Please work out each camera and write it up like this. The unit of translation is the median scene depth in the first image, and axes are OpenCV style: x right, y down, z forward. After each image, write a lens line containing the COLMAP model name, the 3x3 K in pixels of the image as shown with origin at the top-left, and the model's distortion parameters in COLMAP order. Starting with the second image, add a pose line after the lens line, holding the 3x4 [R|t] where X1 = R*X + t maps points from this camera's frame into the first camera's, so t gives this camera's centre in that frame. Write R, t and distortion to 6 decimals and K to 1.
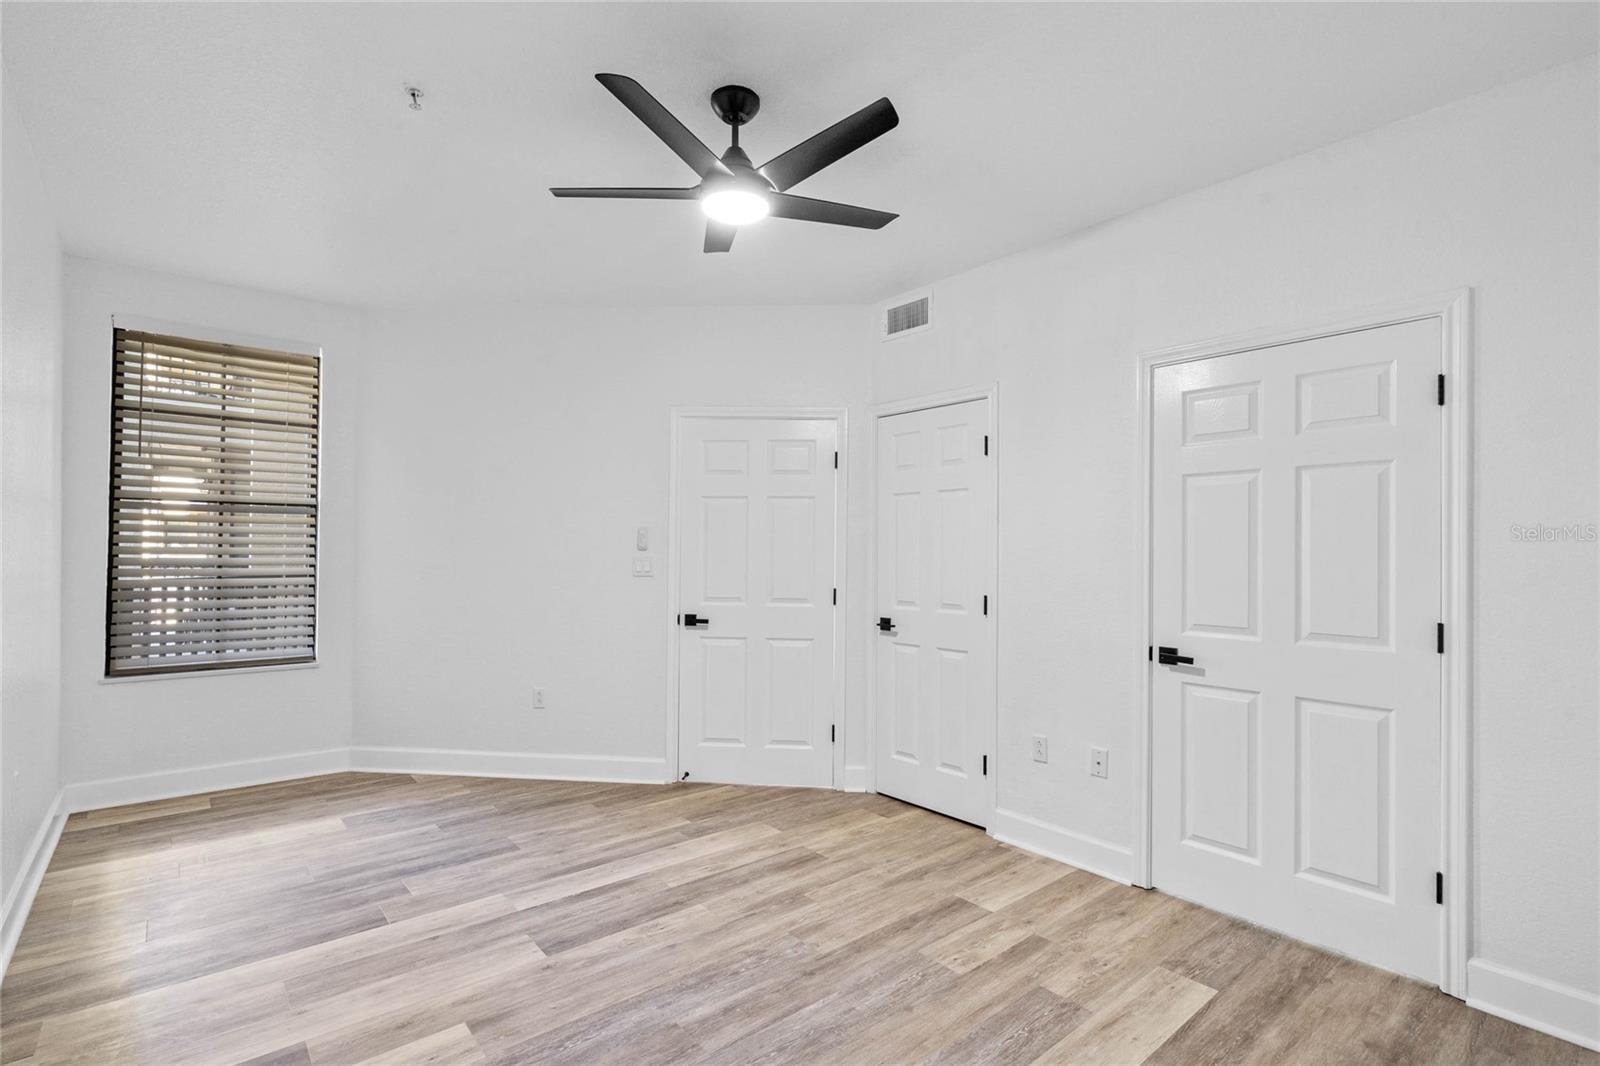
lens RADIAL K [[730.6, 0, 800.5], [0, 730.6, 530.7], [0, 0, 1]] dist [-0.005783, 0.003267]
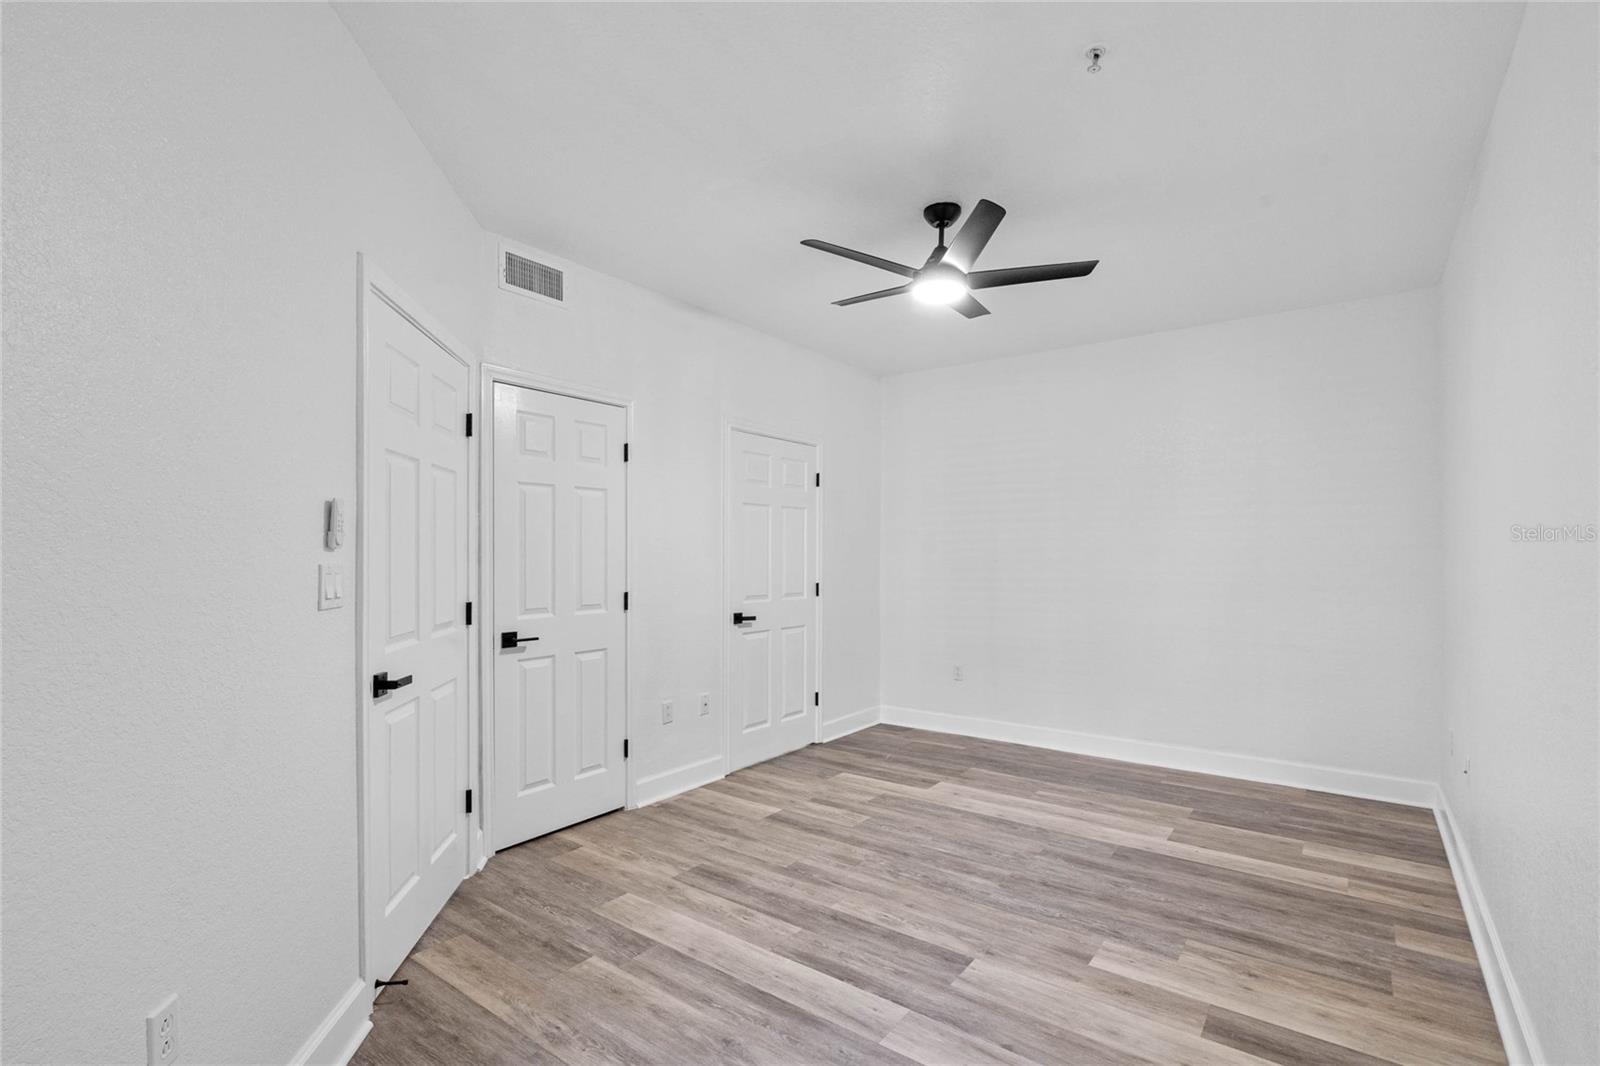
lens RADIAL K [[730.6, 0, 804.3], [0, 730.6, 538.5], [0, 0, 1]] dist [-0.005783, 0.003267]
pose [[-0.212661, 0.011962, 0.977053, -1.093810], [-0.036260, 0.999140, -0.020124, 0.028914], [-0.976453, -0.039708, -0.212044, 1.246169]]
